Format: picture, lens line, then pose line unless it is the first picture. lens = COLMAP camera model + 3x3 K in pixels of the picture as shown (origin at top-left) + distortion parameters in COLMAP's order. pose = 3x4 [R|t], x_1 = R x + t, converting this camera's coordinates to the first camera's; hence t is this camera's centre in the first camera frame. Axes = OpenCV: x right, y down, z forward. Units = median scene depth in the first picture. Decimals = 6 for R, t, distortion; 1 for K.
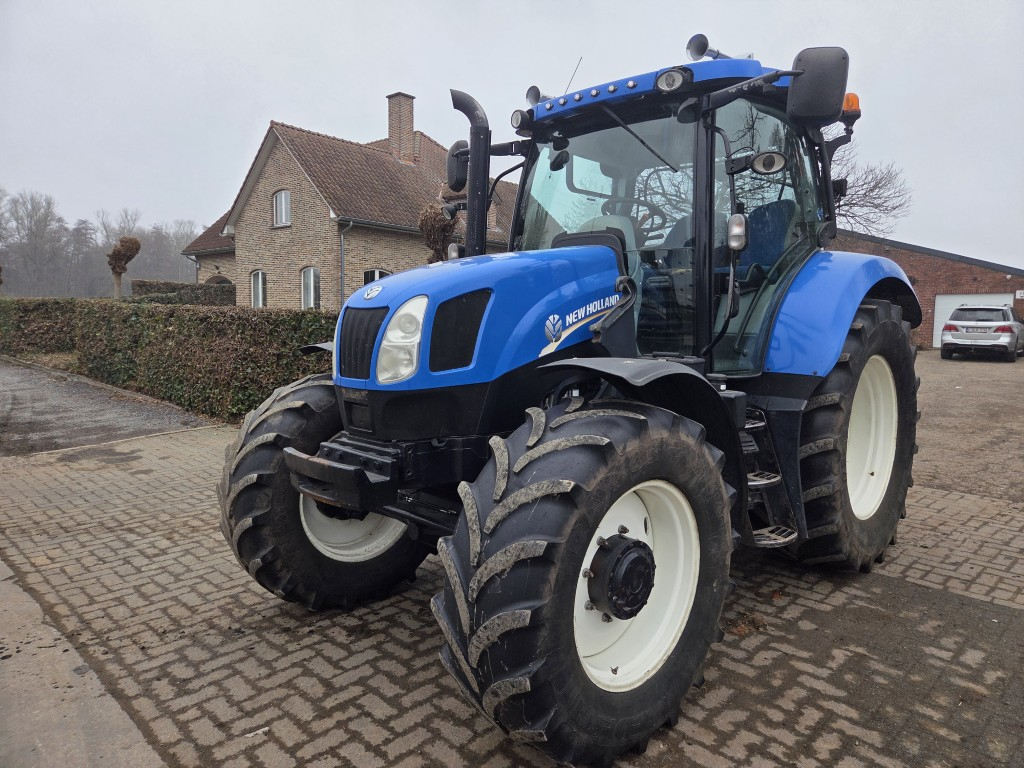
lens RADIAL K [[688.4, 0, 514.7], [0, 688.4, 390.2], [0, 0, 1]] dist [0.062162, -0.032279]
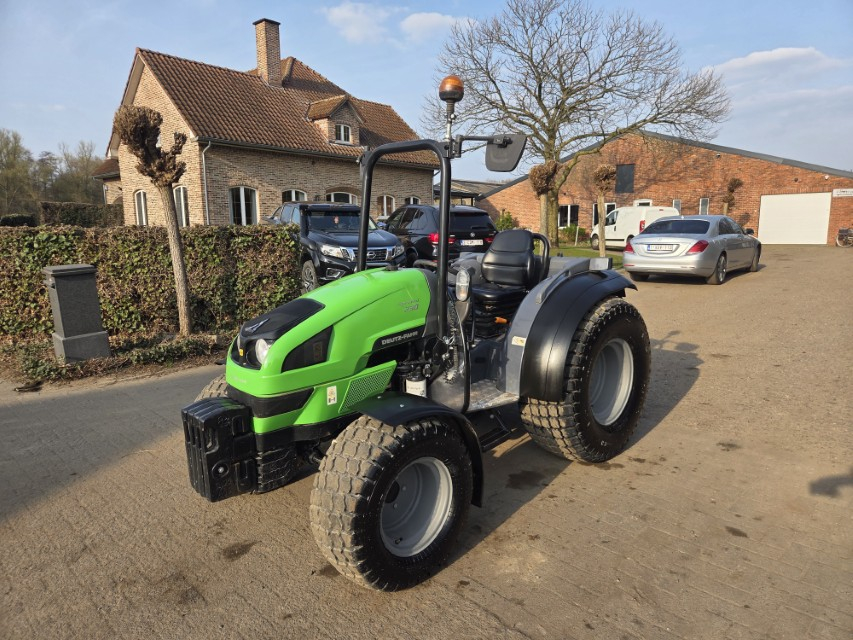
lens RADIAL K [[573.4, 0, 428.6], [0, 573.4, 315.6], [0, 0, 1]] dist [0.062162, -0.032279]
pose [[0.999565, -0.029463, 0.001463, 0.082715], [0.029351, 0.998288, 0.050596, -0.011451], [-0.002952, -0.050531, 0.998718, 0.090629]]
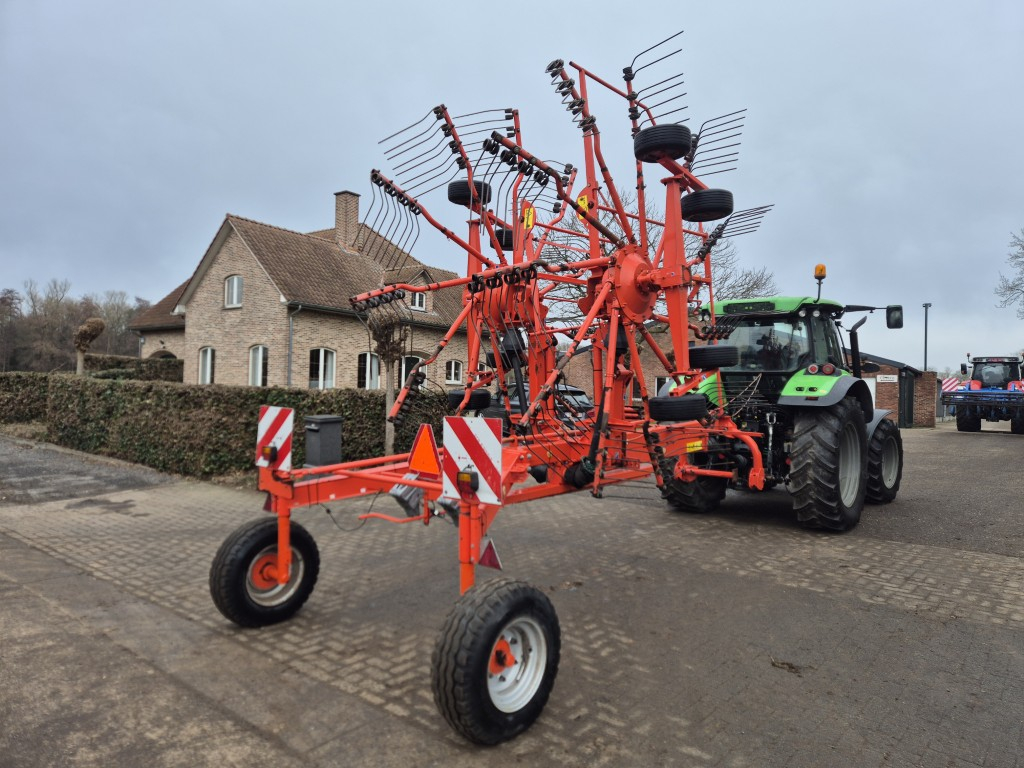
lens RADIAL K [[688.4, 0, 509.0], [0, 688.4, 397.6], [0, 0, 1]] dist [0.062162, -0.032279]
pose [[0.996723, 0.008402, 0.080456, 0.008182], [-0.000618, 0.995354, -0.096283, 0.008463], [-0.080891, 0.095917, 0.992097, -0.101899]]
